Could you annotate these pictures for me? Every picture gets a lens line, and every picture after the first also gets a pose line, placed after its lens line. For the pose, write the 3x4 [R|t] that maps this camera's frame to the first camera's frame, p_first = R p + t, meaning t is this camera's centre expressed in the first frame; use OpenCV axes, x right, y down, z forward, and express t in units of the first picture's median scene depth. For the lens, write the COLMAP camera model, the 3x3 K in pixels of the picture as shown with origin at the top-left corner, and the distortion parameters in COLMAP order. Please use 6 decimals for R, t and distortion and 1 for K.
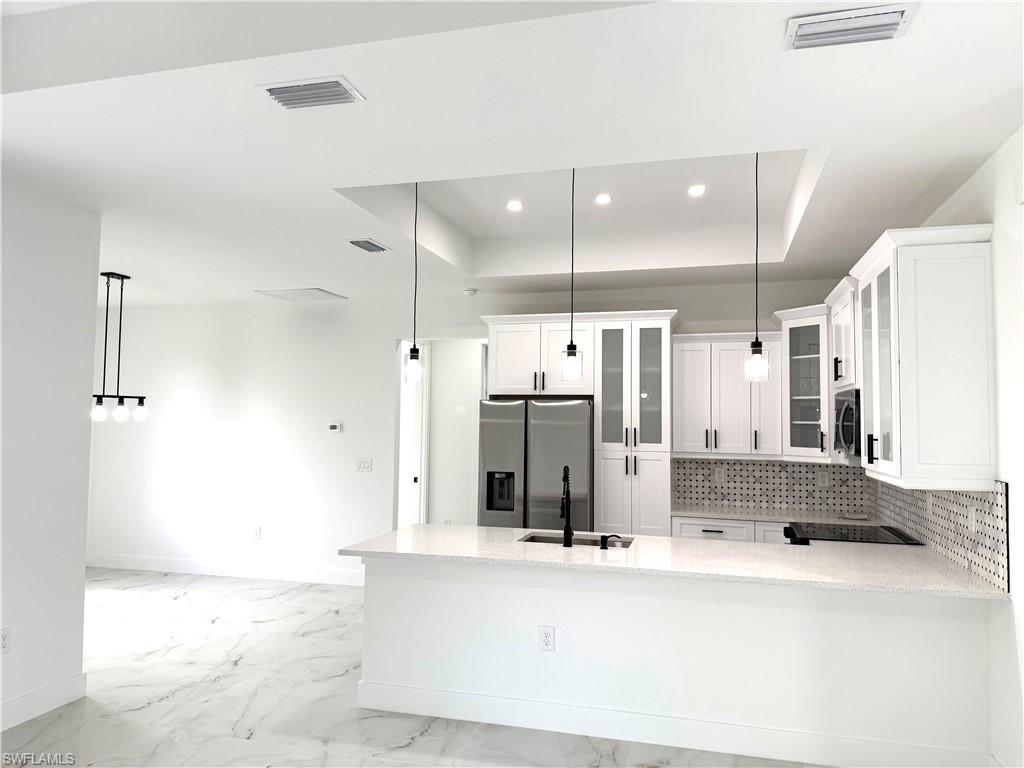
lens RADIAL K [[716.6, 0, 519.4], [0, 716.6, 384.3], [0, 0, 1]] dist [0.058419, -0.075298]
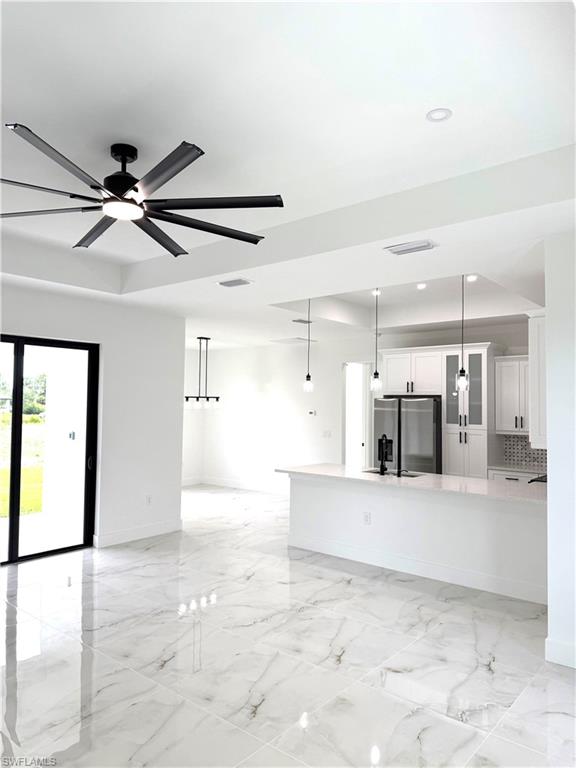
lens RADIAL K [[537.5, 0, 287.5], [0, 537.5, 383.8], [0, 0, 1]] dist [0.058419, -0.075298]
pose [[0.907190, -0.015410, -0.420440, 0.309887], [0.017658, 0.999843, 0.001455, -0.019621], [0.420351, -0.008744, 0.907319, -0.297252]]
